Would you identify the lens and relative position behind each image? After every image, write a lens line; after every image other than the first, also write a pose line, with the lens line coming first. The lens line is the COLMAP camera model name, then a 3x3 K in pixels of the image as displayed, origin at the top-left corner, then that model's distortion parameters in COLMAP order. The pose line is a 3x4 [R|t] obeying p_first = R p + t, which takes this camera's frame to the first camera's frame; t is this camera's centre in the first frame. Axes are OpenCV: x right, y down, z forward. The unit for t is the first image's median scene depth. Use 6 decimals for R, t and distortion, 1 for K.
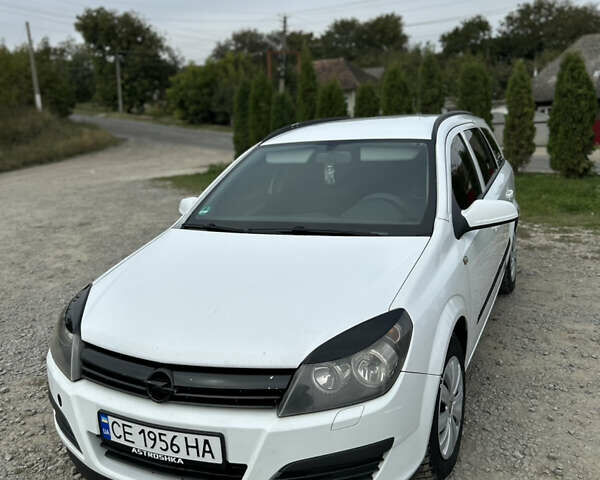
lens RADIAL K [[602.3, 0, 301.0], [0, 602.3, 246.5], [0, 0, 1]] dist [0.040642, -0.044281]
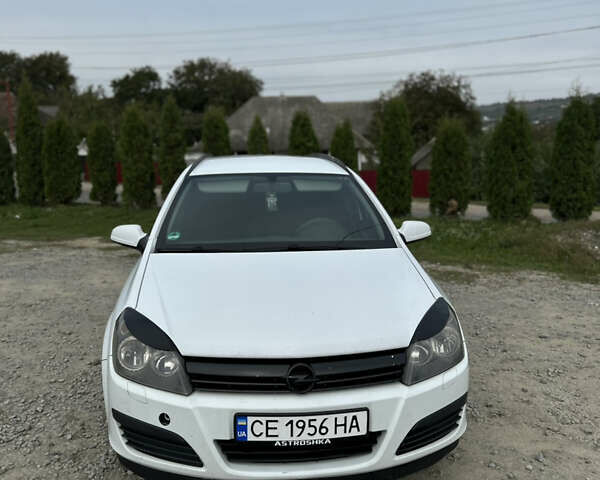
lens RADIAL K [[602.3, 0, 301.0], [0, 602.3, 246.5], [0, 0, 1]] dist [0.040642, -0.044281]
pose [[0.860191, -0.029398, 0.509124, -0.155223], [0.066248, 0.996319, -0.054400, 0.008981], [-0.505651, 0.080522, 0.858972, 0.003007]]
